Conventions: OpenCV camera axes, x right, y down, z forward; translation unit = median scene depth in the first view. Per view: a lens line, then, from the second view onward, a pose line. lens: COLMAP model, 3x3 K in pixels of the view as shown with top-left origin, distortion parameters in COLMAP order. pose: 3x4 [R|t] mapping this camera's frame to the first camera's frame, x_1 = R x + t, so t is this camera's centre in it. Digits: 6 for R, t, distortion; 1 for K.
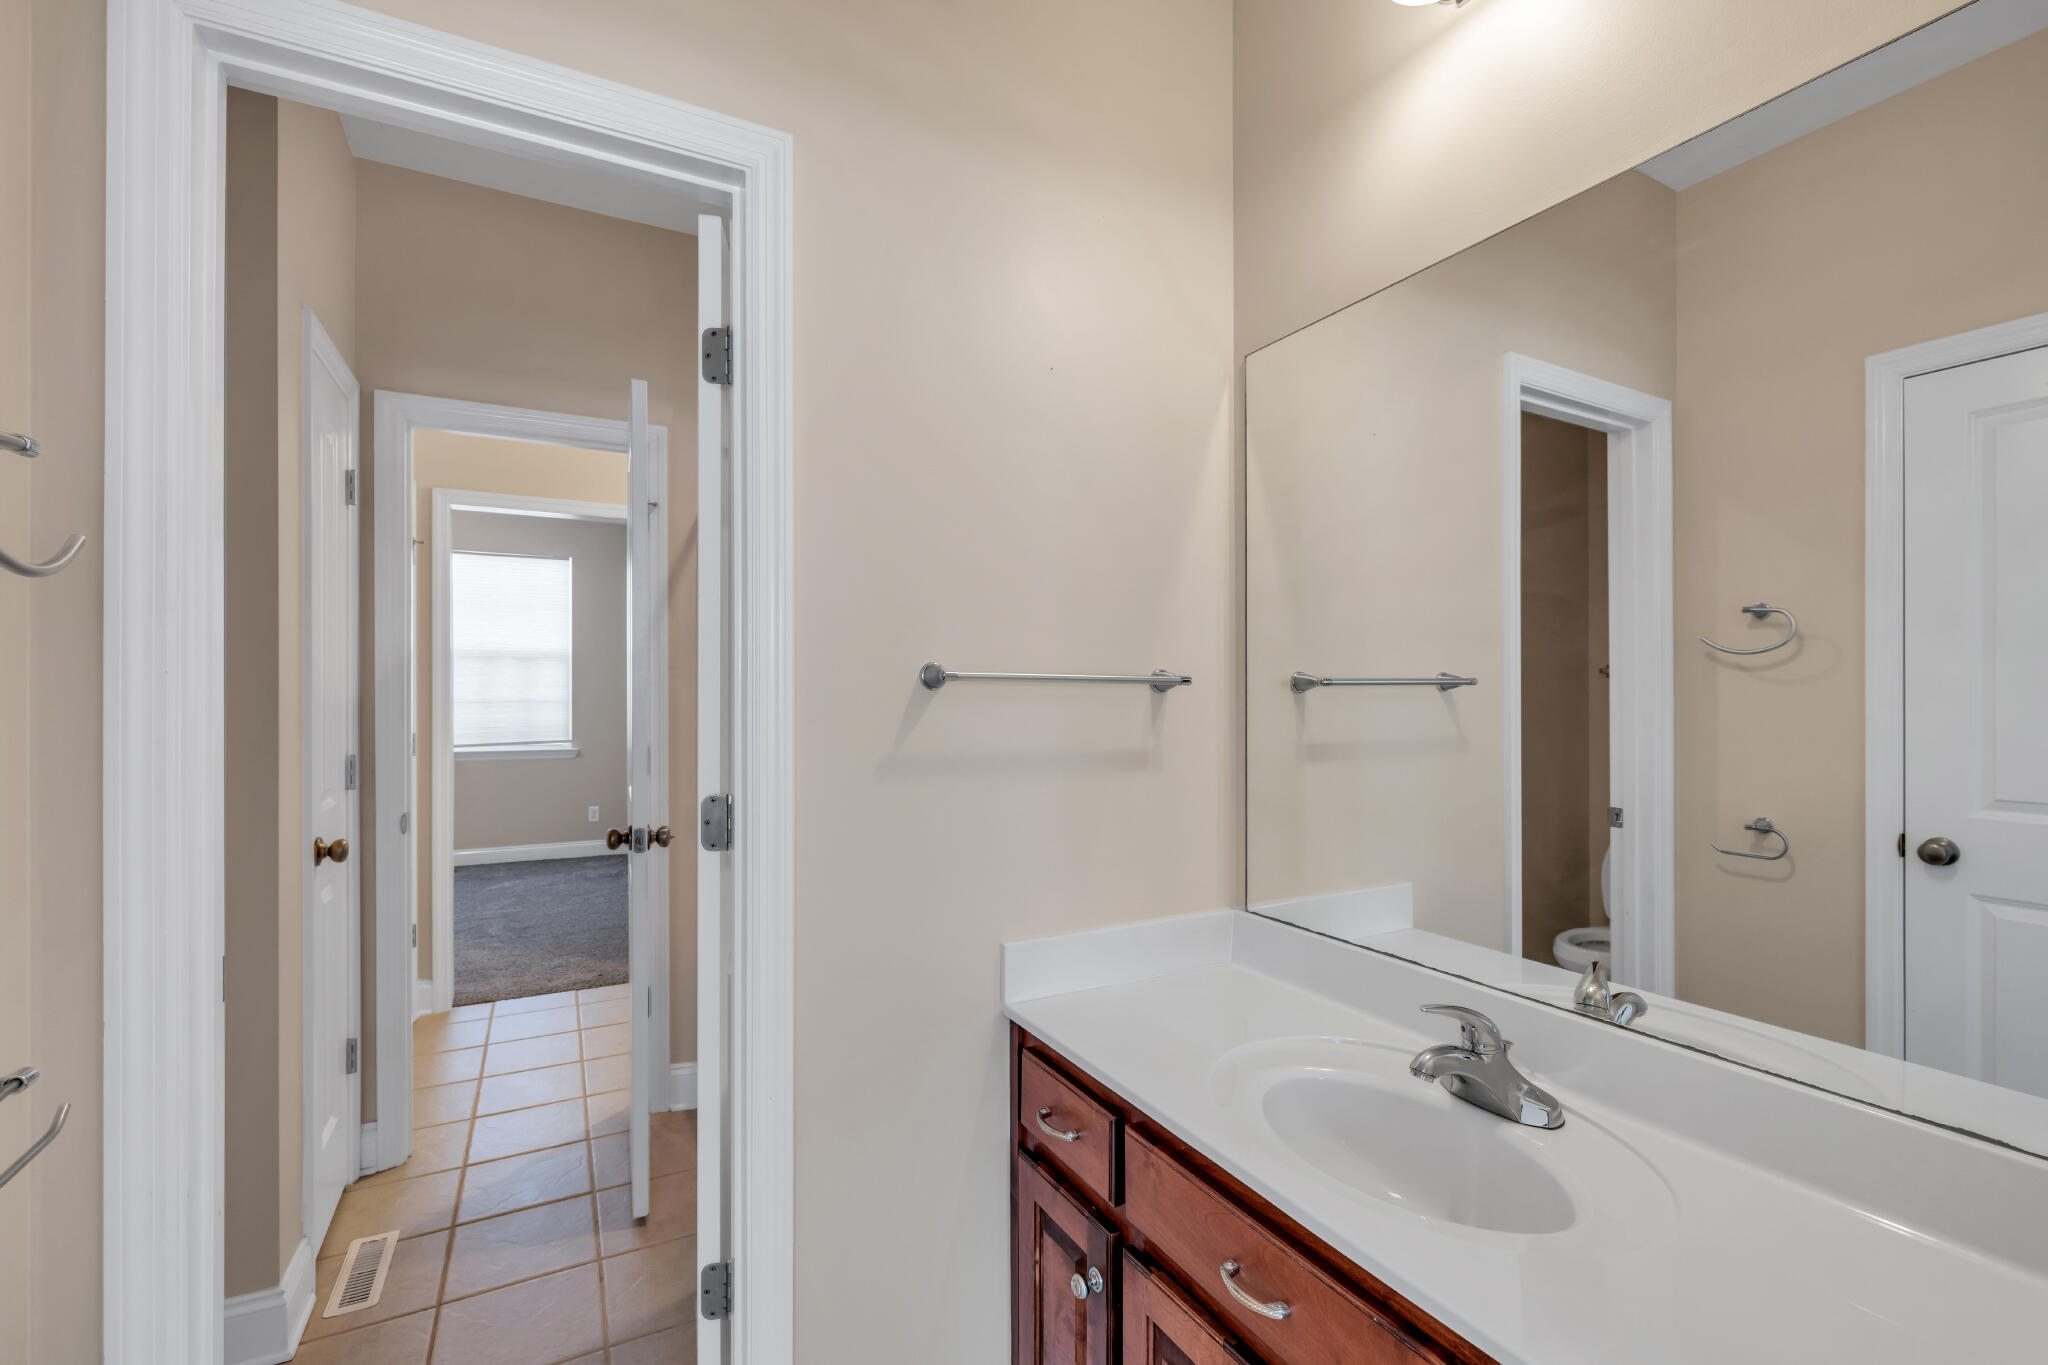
lens RADIAL K [[888.7, 0, 1017.6], [0, 888.7, 692.7], [0, 0, 1]] dist [0.008011, -0.000355]
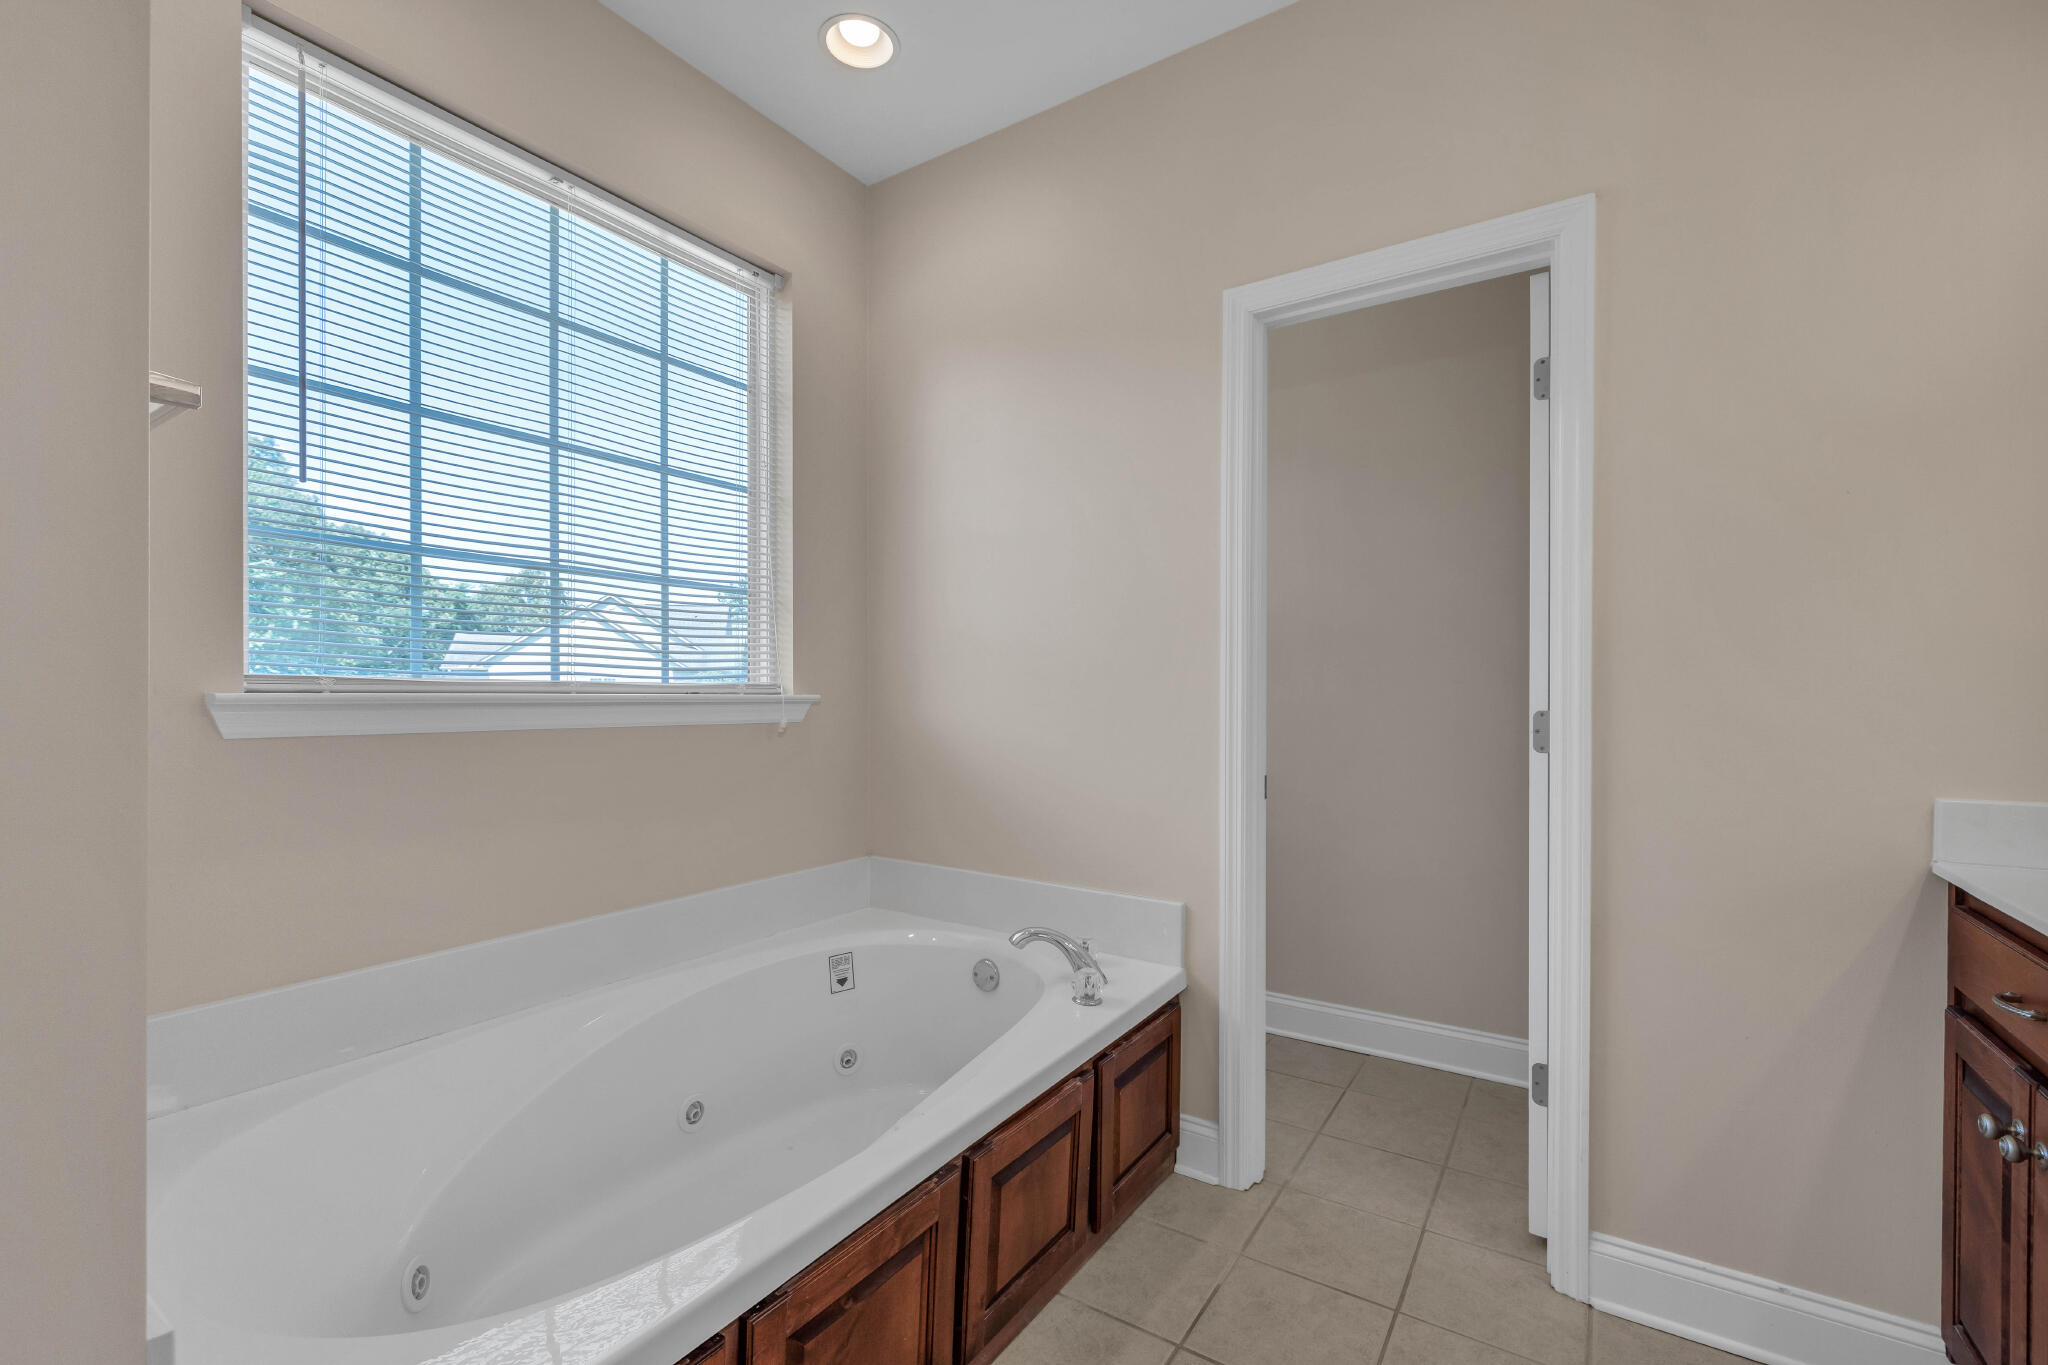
lens RADIAL K [[888.7, 0, 1023.9], [0, 888.7, 689.4], [0, 0, 1]] dist [0.008011, -0.000355]
pose [[0.472513, -0.001894, -0.881322, 0.392883], [-0.001870, 0.999993, -0.003152, 0.158441], [0.881322, 0.003138, 0.472506, -0.393751]]
